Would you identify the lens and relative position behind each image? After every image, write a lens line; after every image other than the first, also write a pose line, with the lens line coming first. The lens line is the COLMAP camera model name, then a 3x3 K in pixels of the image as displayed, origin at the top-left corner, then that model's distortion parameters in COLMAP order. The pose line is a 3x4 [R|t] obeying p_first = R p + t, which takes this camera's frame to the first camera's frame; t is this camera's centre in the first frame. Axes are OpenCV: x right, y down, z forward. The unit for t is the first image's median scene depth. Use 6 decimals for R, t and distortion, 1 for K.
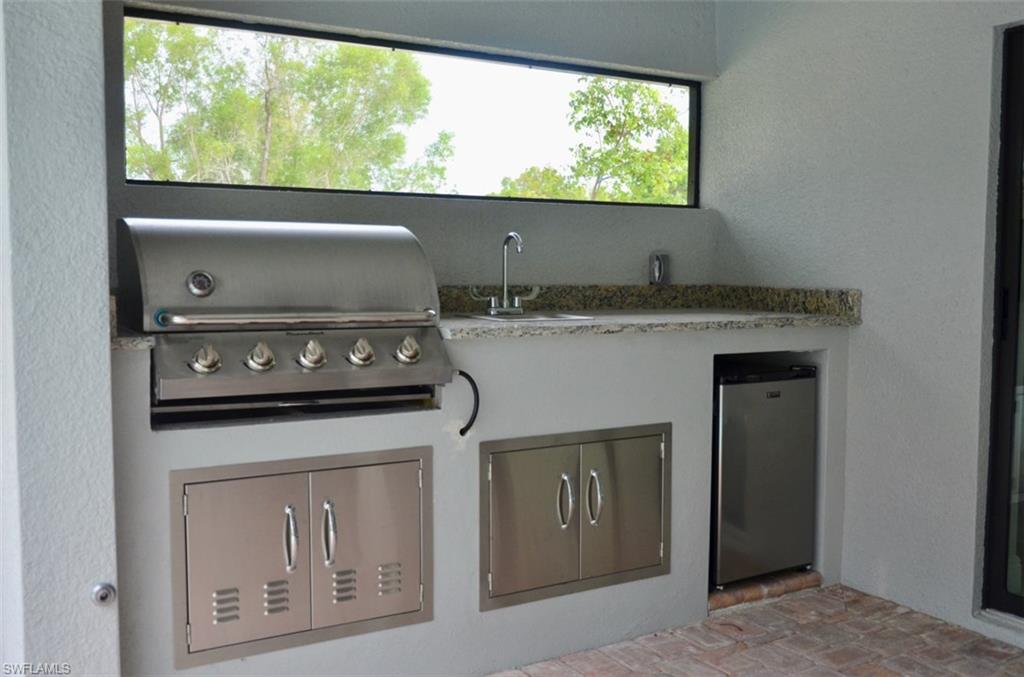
lens RADIAL K [[1022.0, 0, 511.6], [0, 1022.0, 339.2], [0, 0, 1]] dist [-0.021125, 0.000000]
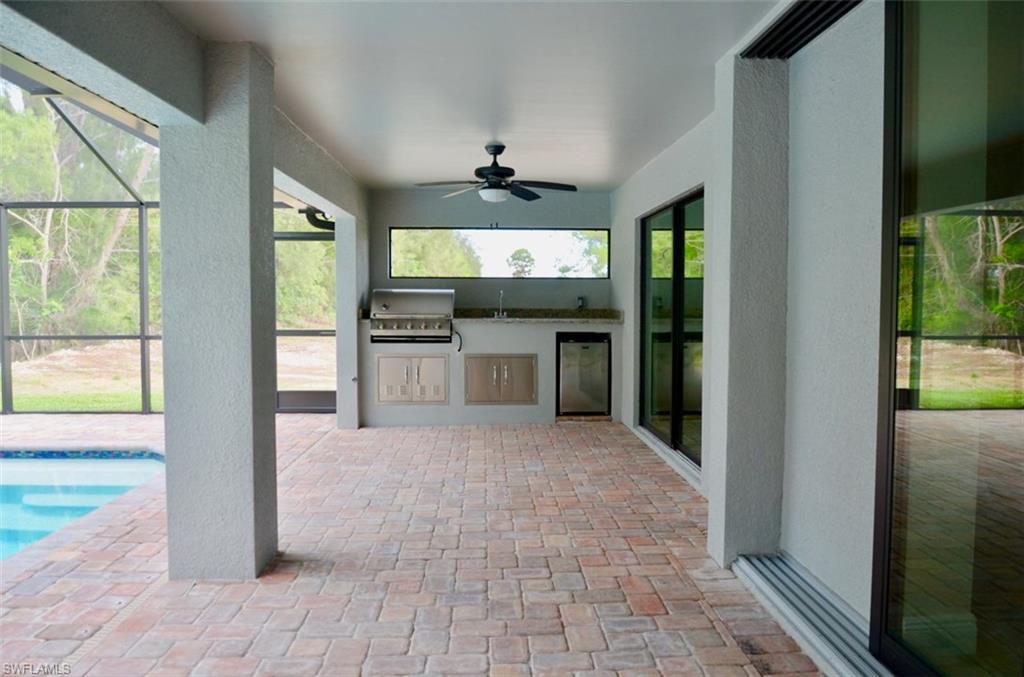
lens RADIAL K [[823.7, 0, 512.7], [0, 823.7, 339.2], [0, 0, 1]] dist [-0.043011, -0.004176]
pose [[0.860589, 0.022633, -0.508796, 1.319838], [-0.035325, 0.999259, -0.015300, 0.077975], [0.508073, 0.031141, 0.860751, -1.119638]]
